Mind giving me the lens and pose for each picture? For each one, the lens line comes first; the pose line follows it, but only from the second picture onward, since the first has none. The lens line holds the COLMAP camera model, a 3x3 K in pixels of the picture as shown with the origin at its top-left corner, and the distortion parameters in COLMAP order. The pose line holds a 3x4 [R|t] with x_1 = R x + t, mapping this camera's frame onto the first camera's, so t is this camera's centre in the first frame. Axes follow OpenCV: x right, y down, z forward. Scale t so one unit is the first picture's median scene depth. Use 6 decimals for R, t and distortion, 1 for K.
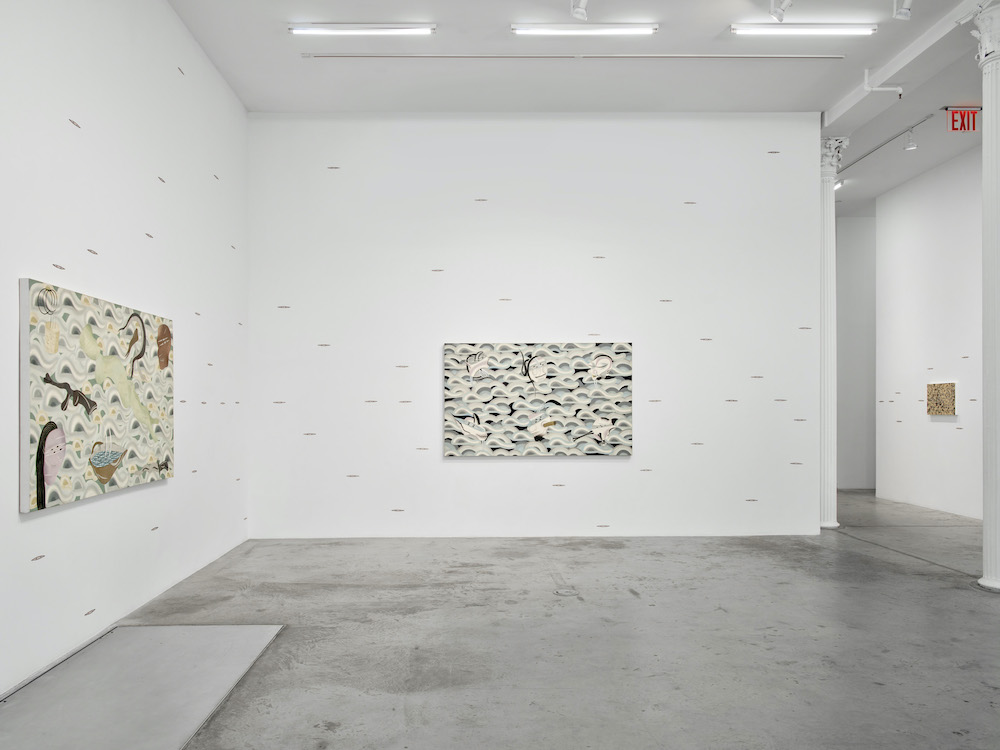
lens RADIAL K [[777.3, 0, 479.2], [0, 777.3, 397.7], [0, 0, 1]] dist [0.010387, 0.008028]
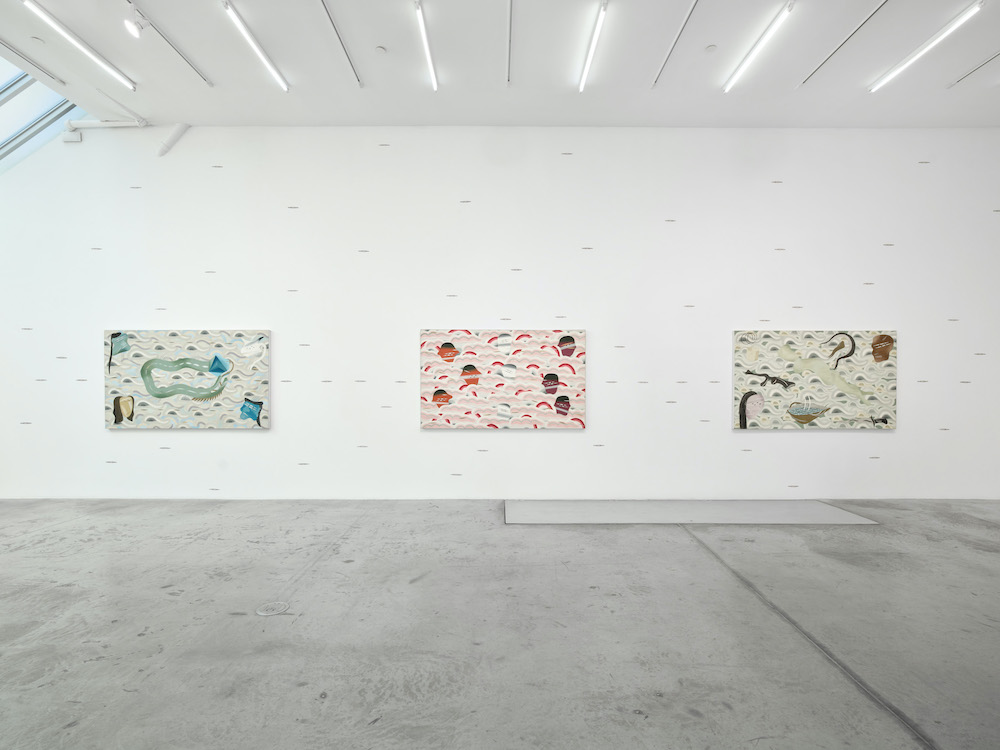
lens RADIAL K [[469.3, 0, 499.1], [0, 469.3, 379.4], [0, 0, 1]] dist [0.000170, 0.000276]
pose [[0.009736, -0.005789, -0.999936, 0.771852], [0.009900, 0.999935, -0.005693, -0.002990], [0.999904, -0.009844, 0.009793, 0.244966]]
